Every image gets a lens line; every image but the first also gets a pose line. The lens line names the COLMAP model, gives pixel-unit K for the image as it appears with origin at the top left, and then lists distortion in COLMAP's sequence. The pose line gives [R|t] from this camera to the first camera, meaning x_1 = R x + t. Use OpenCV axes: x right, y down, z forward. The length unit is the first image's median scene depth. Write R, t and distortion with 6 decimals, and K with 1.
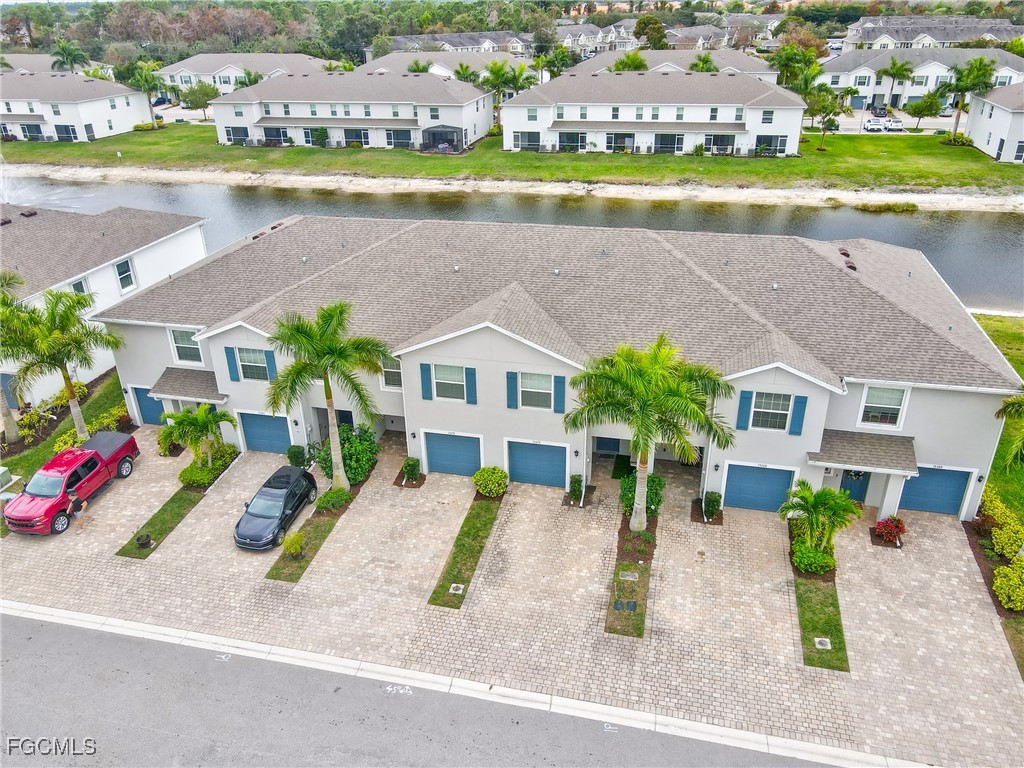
lens RADIAL K [[783.2, 0, 506.1], [0, 783.2, 386.6], [0, 0, 1]] dist [0.007194, 0.003865]
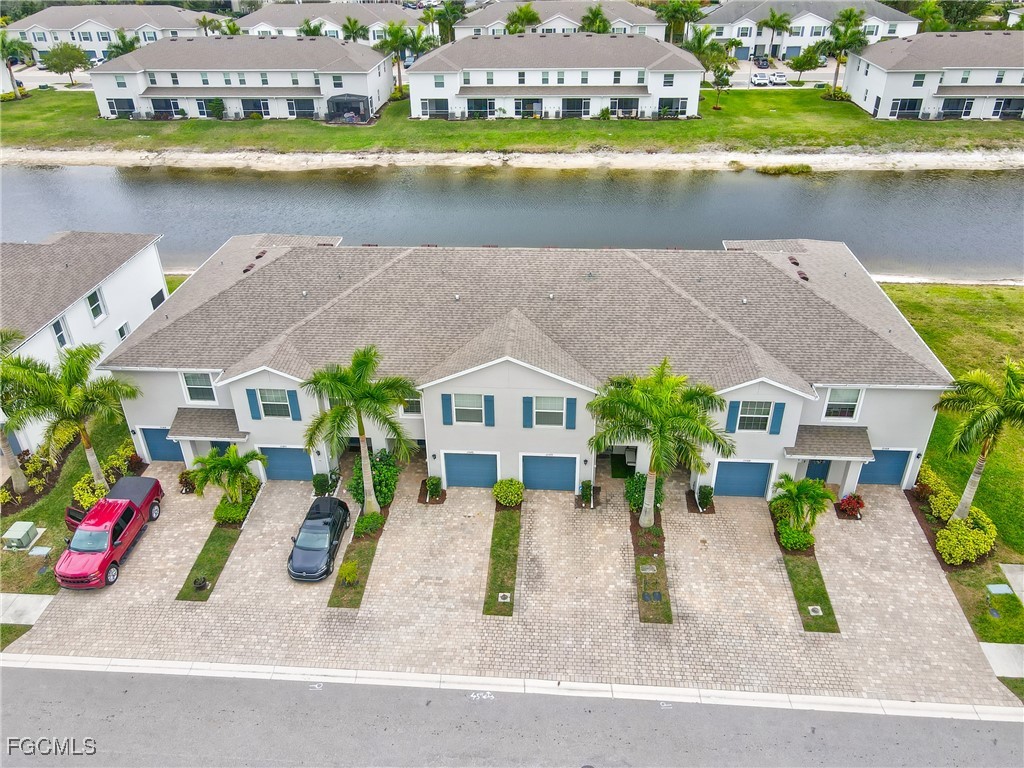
lens RADIAL K [[792.8, 0, 506.5], [0, 792.8, 386.5], [0, 0, 1]] dist [0.003695, 0.009573]
pose [[0.987068, -0.079697, 0.139088, -0.167304], [0.068966, 0.994378, 0.080346, -0.118405], [-0.144709, -0.069715, 0.987015, -0.098075]]
